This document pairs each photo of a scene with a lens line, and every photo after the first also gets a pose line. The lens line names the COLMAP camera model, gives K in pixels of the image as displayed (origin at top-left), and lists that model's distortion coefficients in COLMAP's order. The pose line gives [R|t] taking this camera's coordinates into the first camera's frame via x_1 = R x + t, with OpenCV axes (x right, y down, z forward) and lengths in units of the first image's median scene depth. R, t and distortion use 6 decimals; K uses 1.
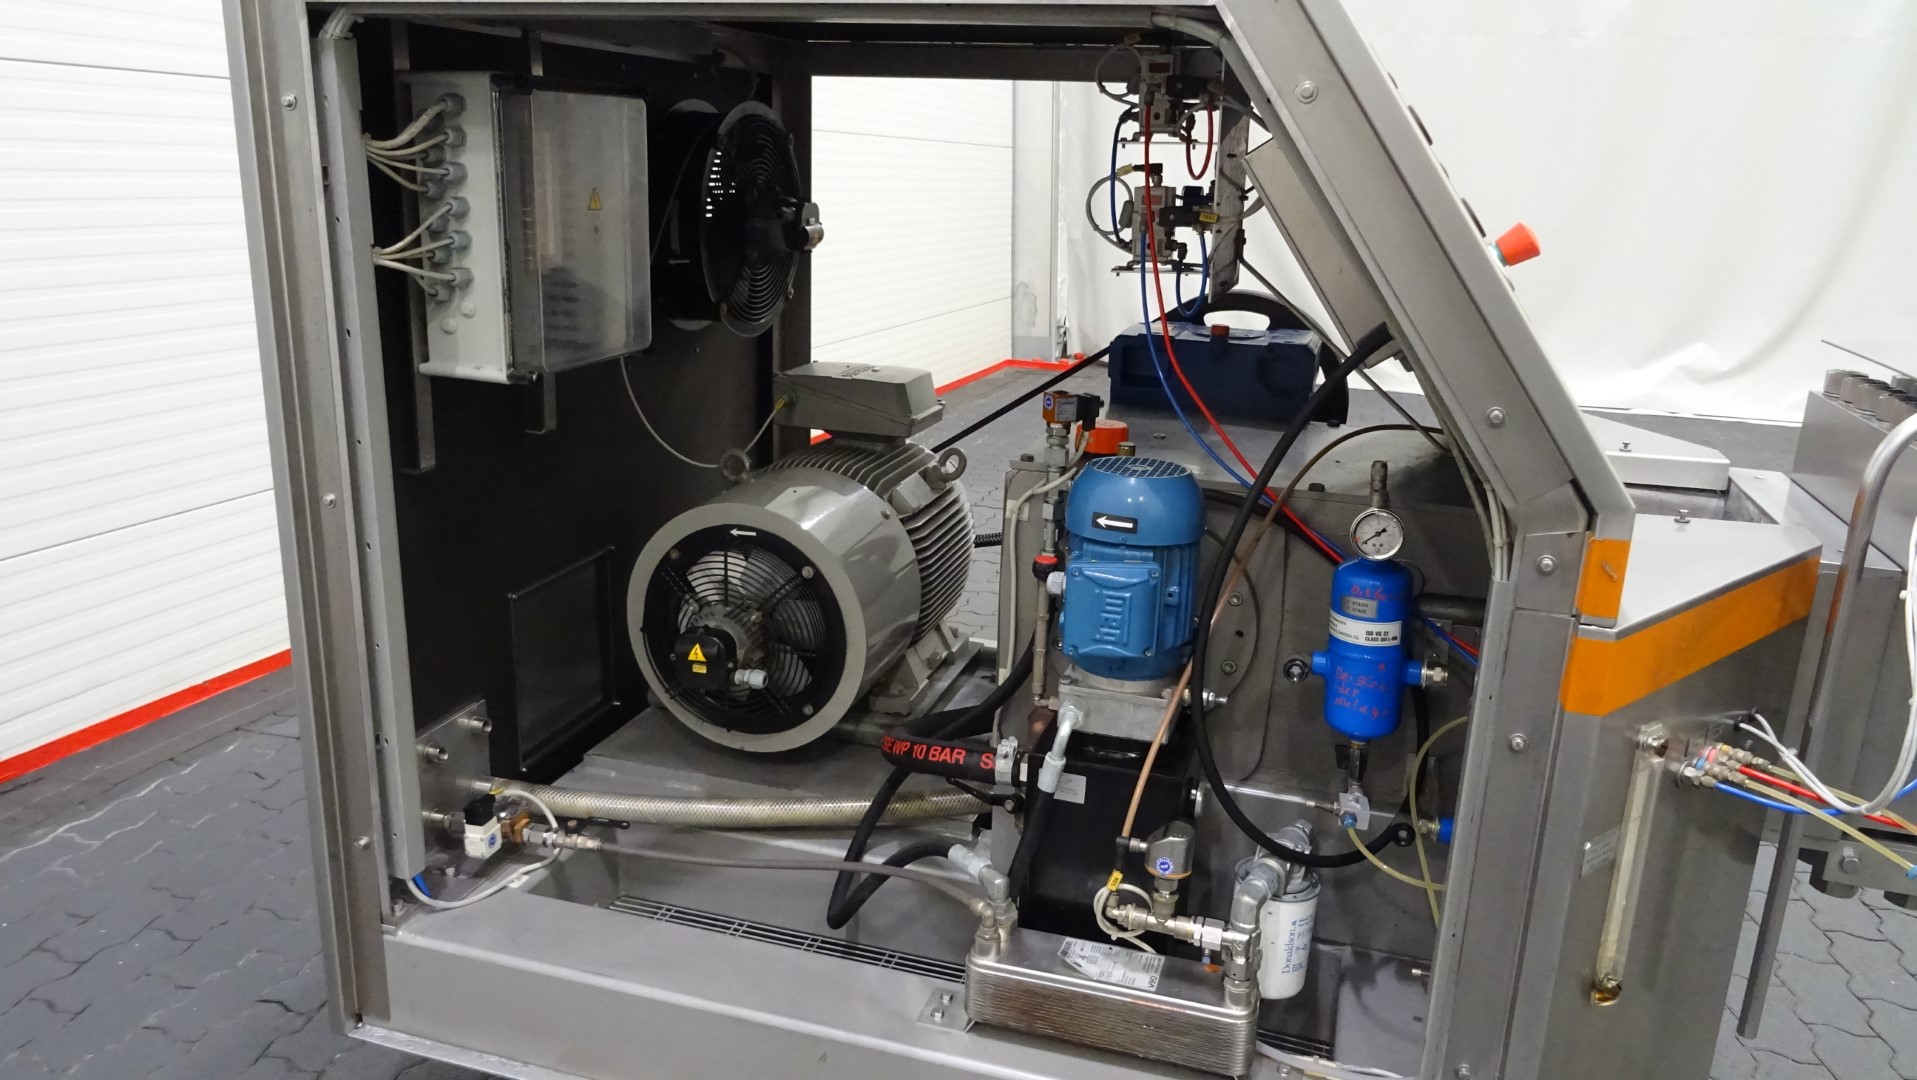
lens RADIAL K [[1371.6, 0, 958.5], [0, 1371.6, 540.0], [0, 0, 1]] dist [-0.009719, -0.000821]
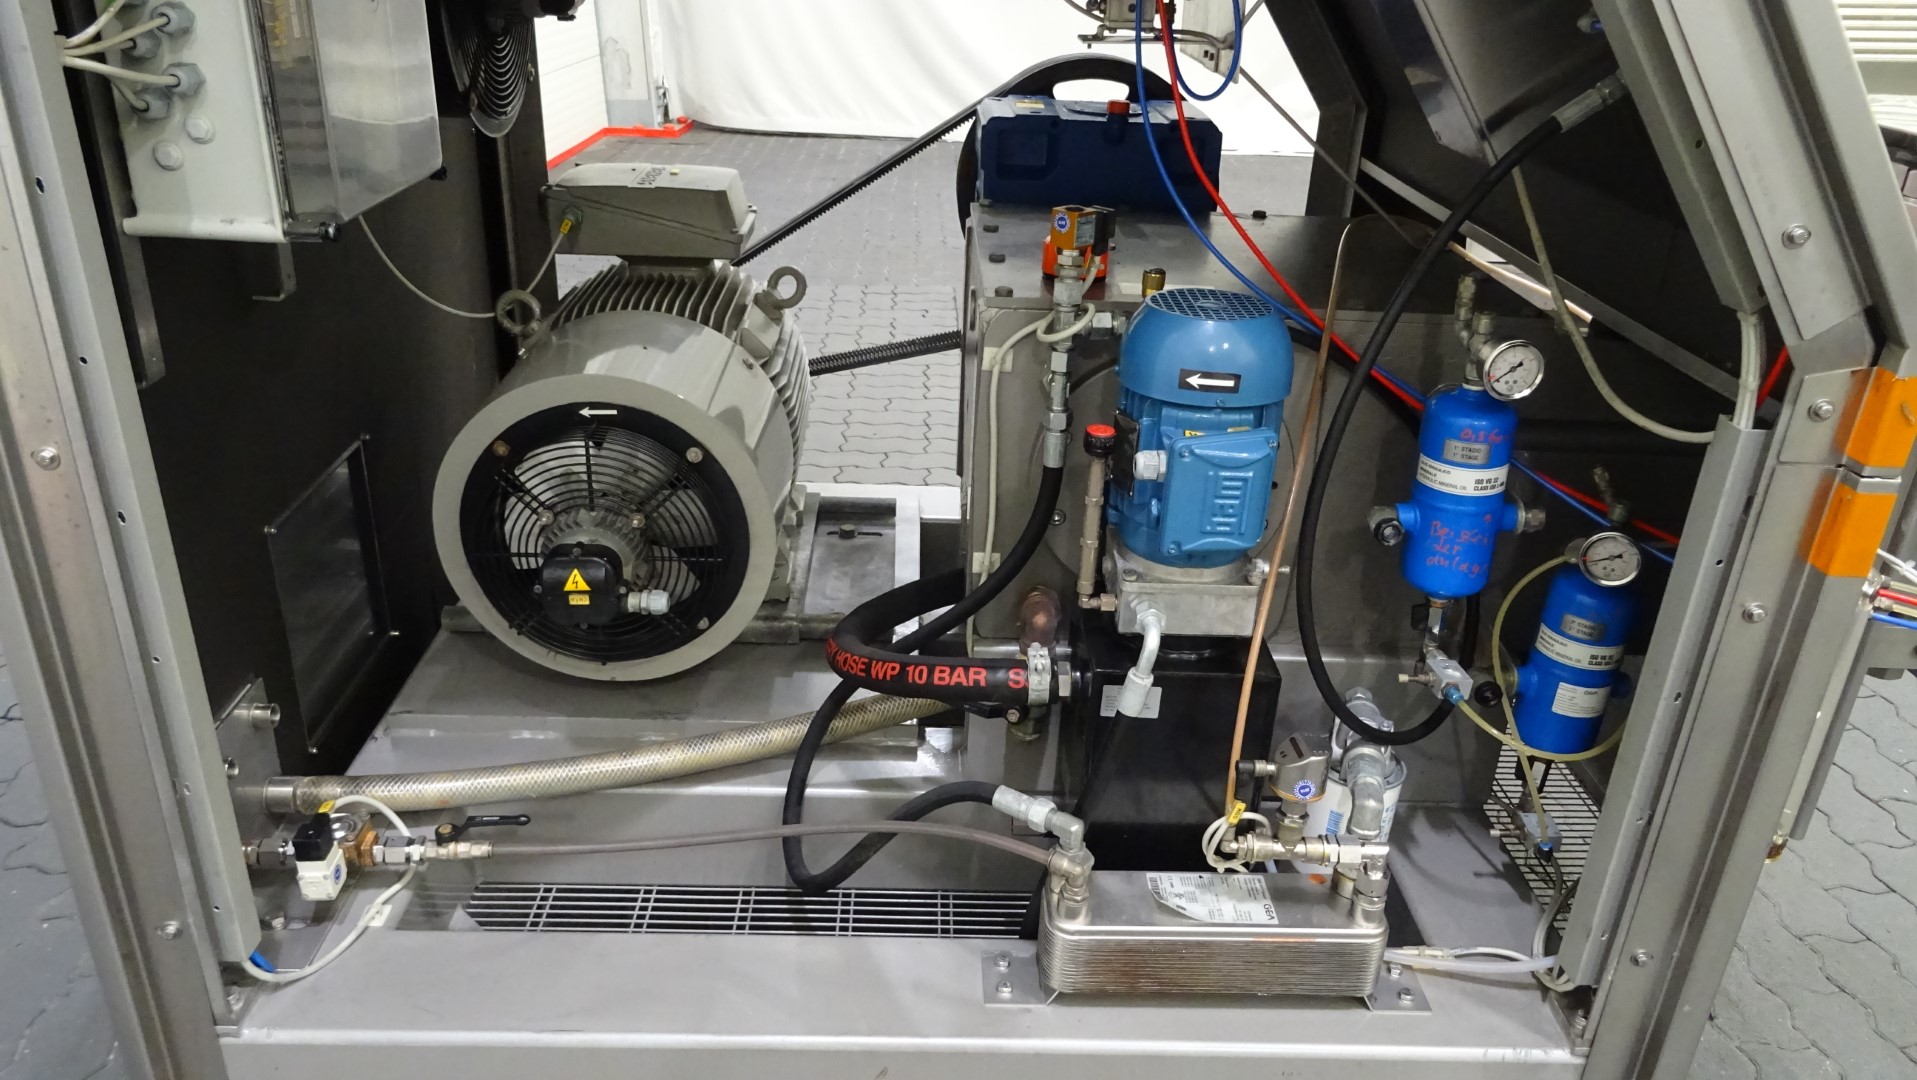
lens RADIAL K [[1371.6, 0, 958.5], [0, 1371.6, 540.0], [0, 0, 1]] dist [-0.009719, -0.000821]
pose [[0.948324, -0.128884, 0.289948, -0.228039], [0.077633, 0.980262, 0.181821, -0.067184], [-0.307659, -0.149915, 0.939612, 0.250026]]
